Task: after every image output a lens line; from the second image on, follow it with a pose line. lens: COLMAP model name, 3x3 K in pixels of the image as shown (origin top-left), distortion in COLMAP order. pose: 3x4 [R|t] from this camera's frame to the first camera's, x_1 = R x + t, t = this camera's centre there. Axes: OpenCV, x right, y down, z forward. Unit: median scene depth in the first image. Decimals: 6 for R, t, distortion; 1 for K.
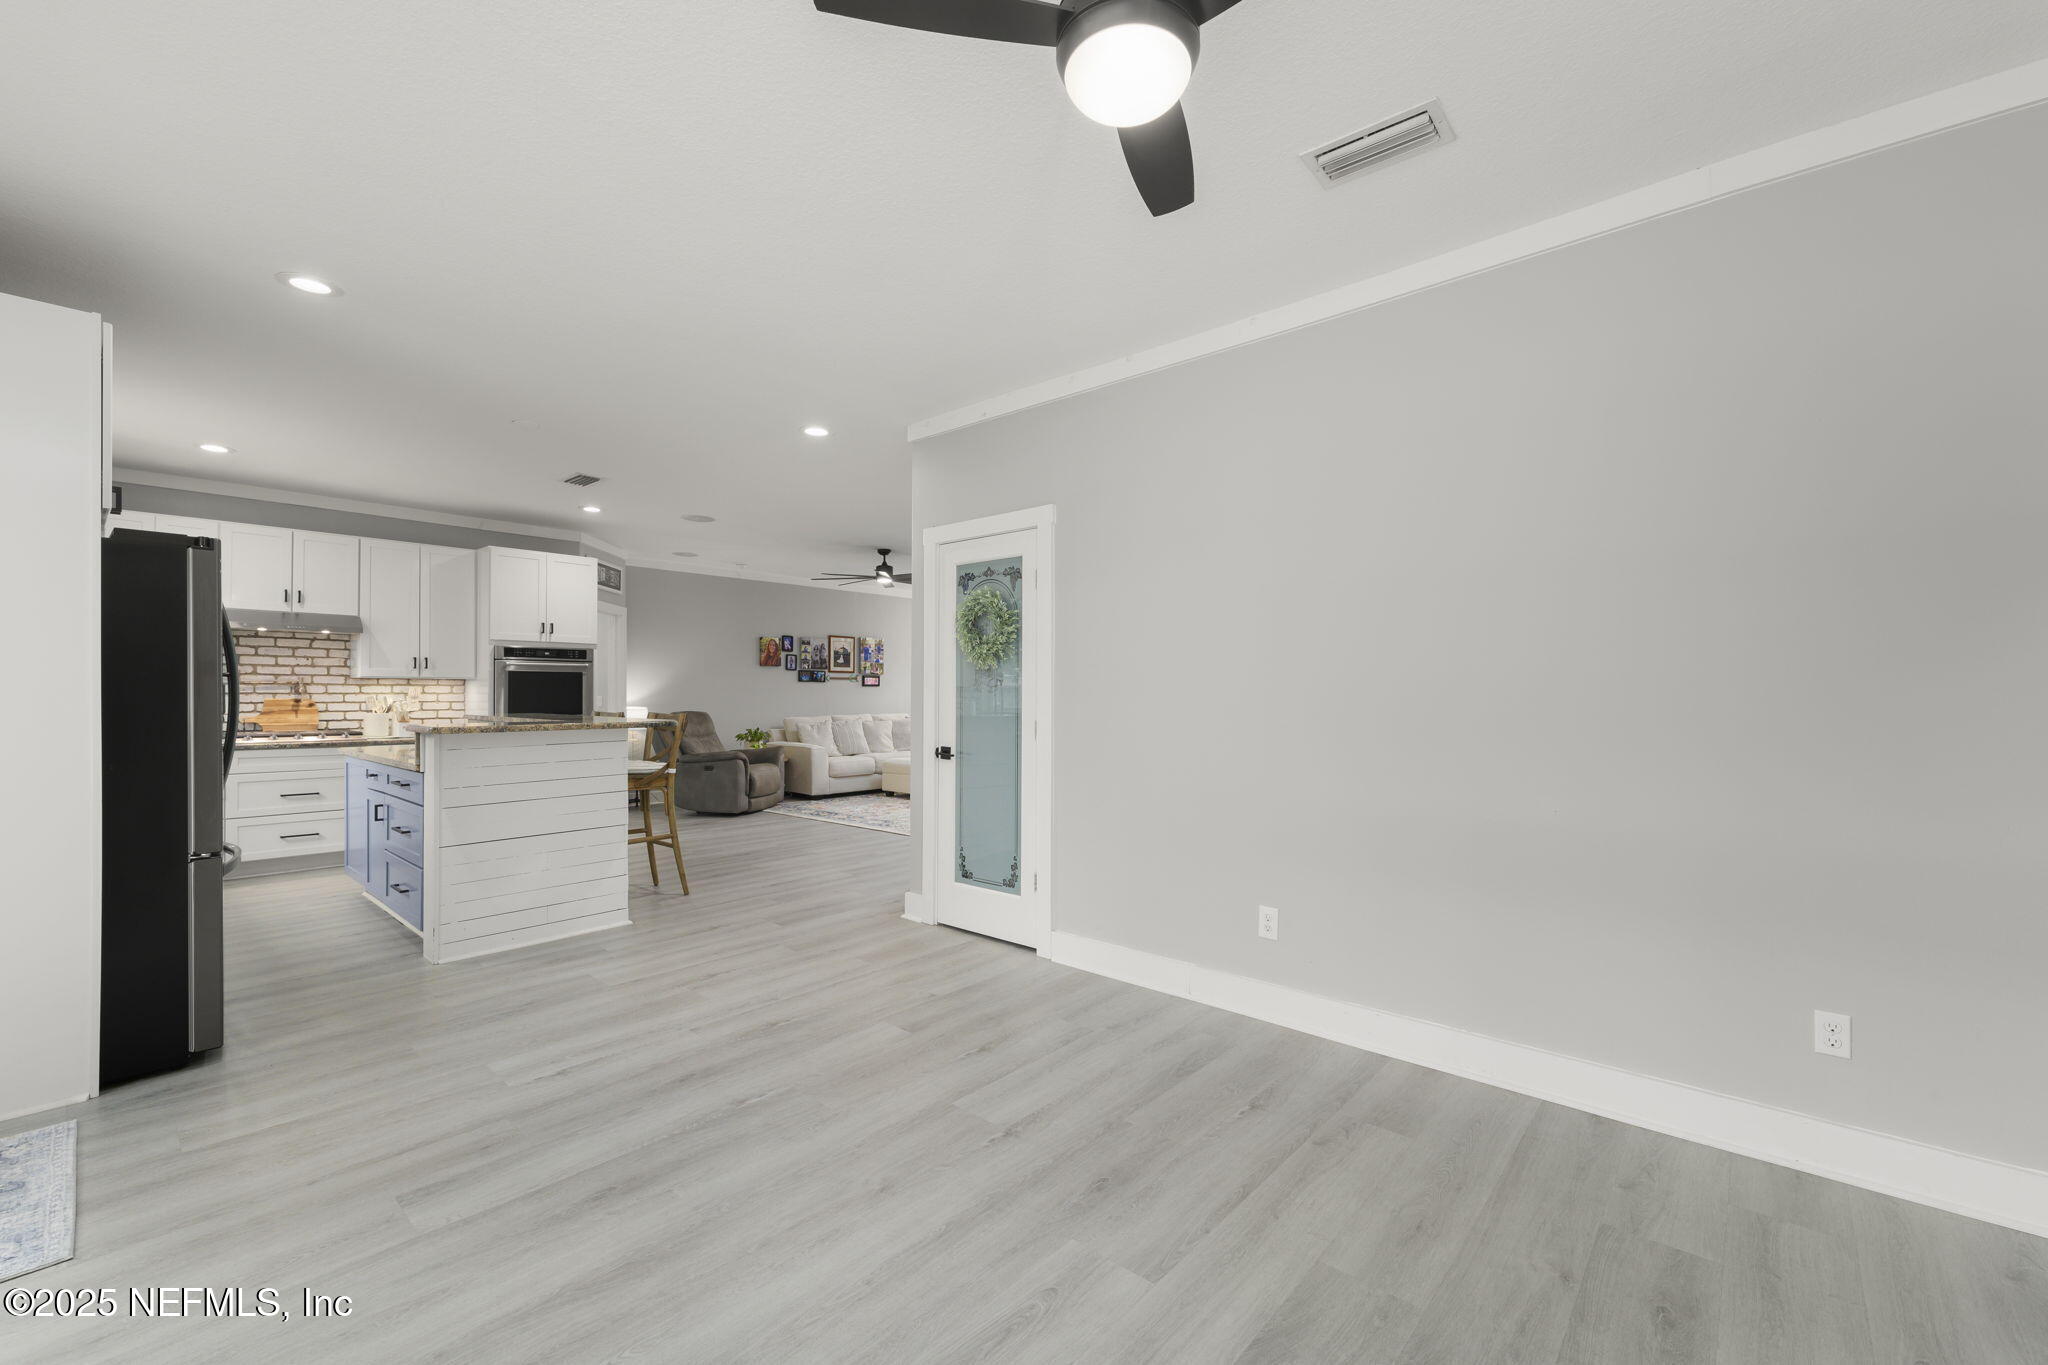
lens RADIAL K [[839.7, 0, 1024.4], [0, 839.7, 687.3], [0, 0, 1]] dist [0.001938, 0.000392]
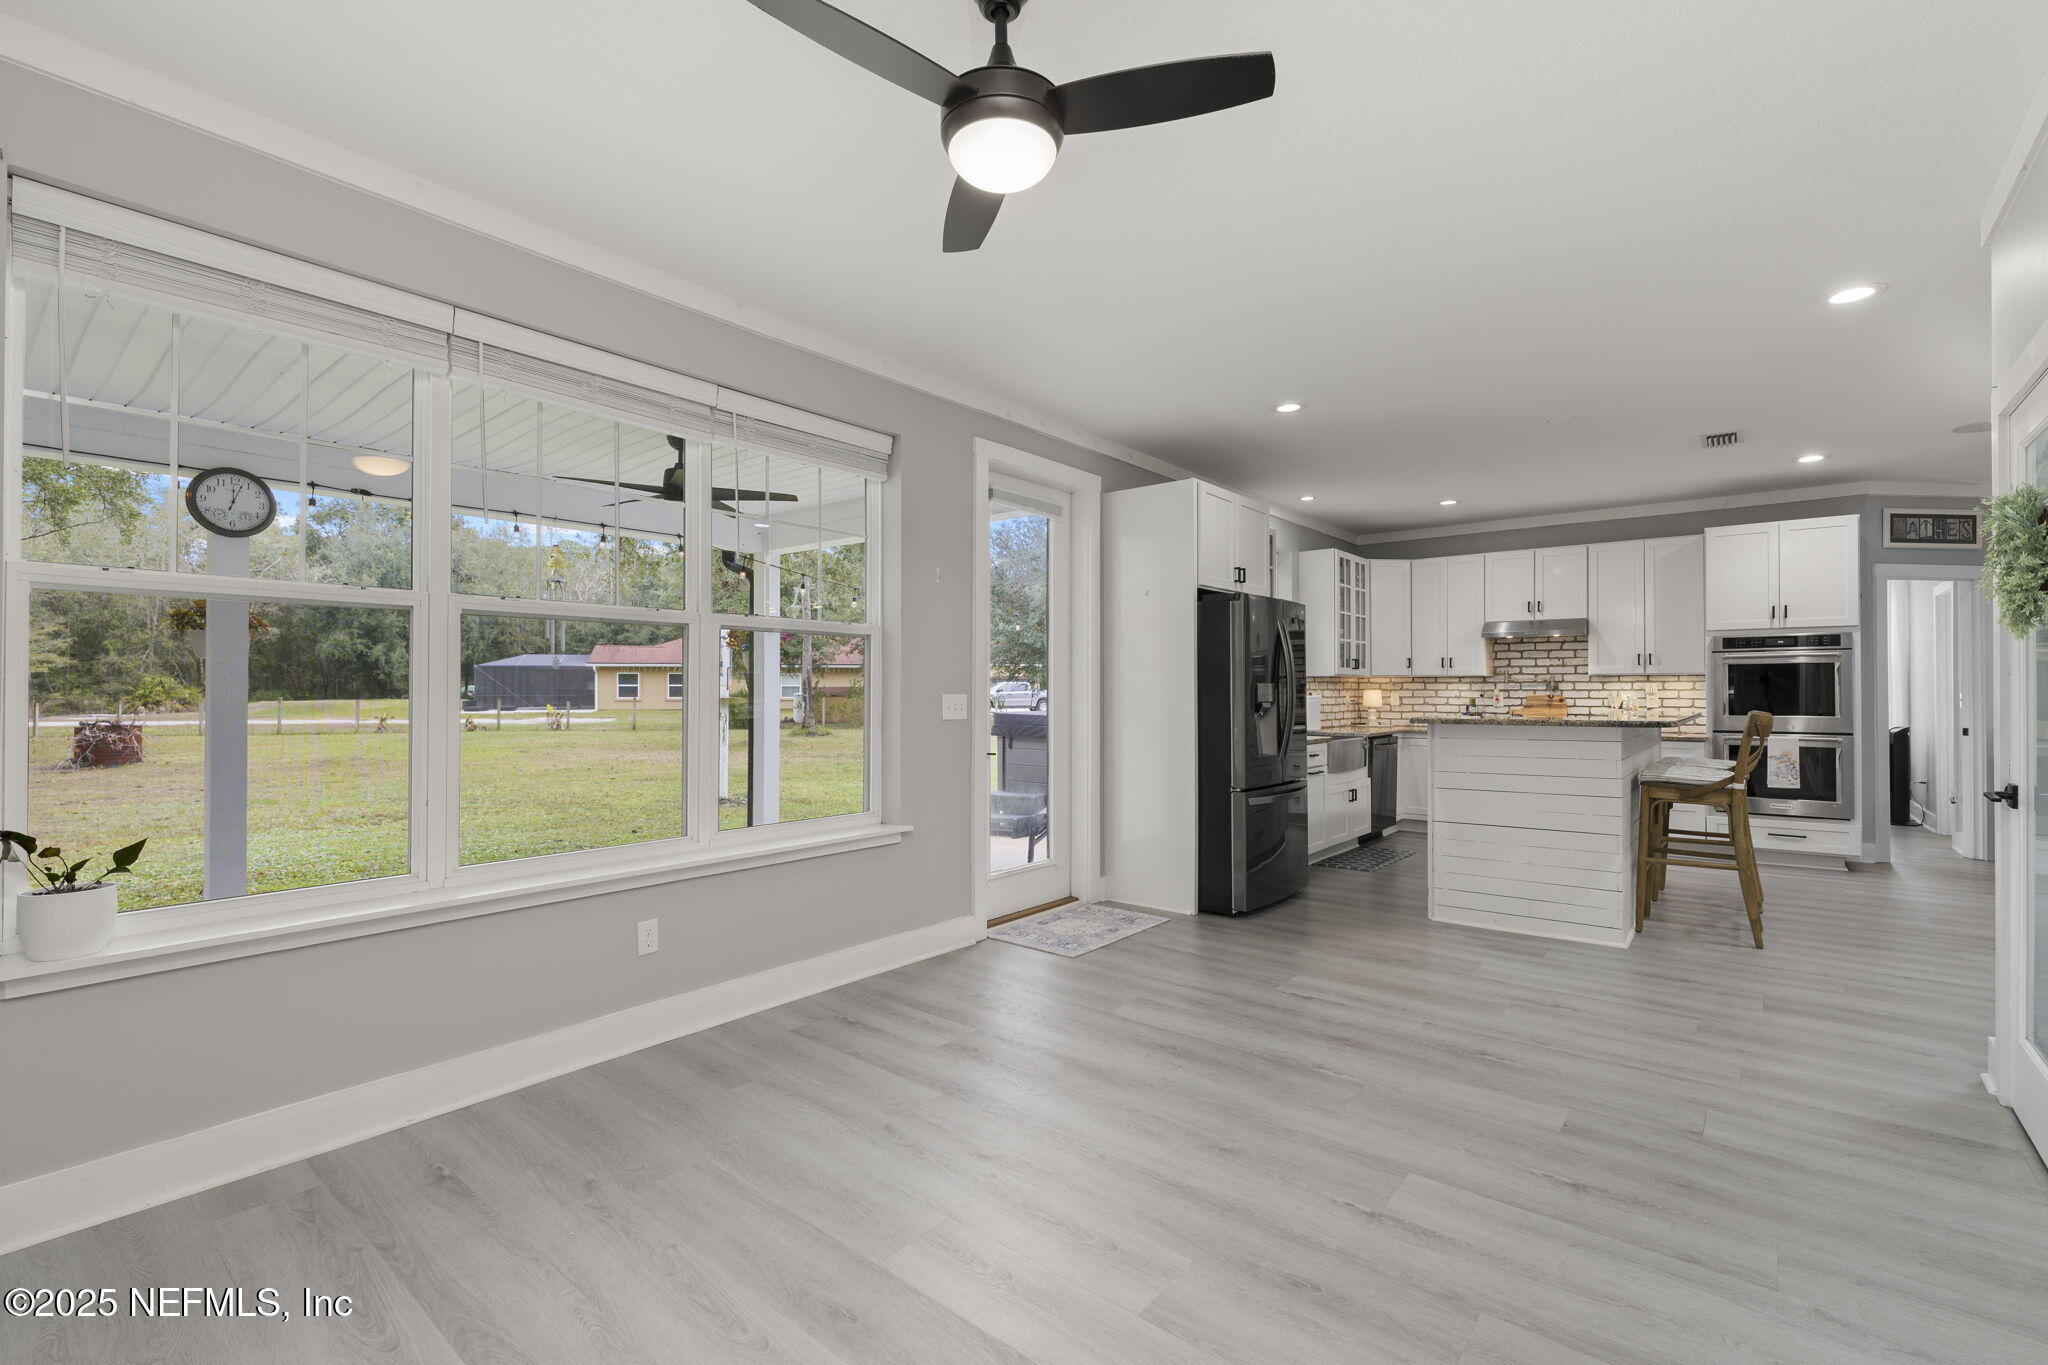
lens RADIAL K [[894.6, 0, 1024.6], [0, 894.6, 688.0], [0, 0, 1]] dist [0.001521, -0.000166]
pose [[0.034250, -0.004755, -0.999402, 0.466280], [0.008861, 0.999951, -0.004454, 0.004764], [0.999374, -0.008703, 0.034291, 0.340990]]
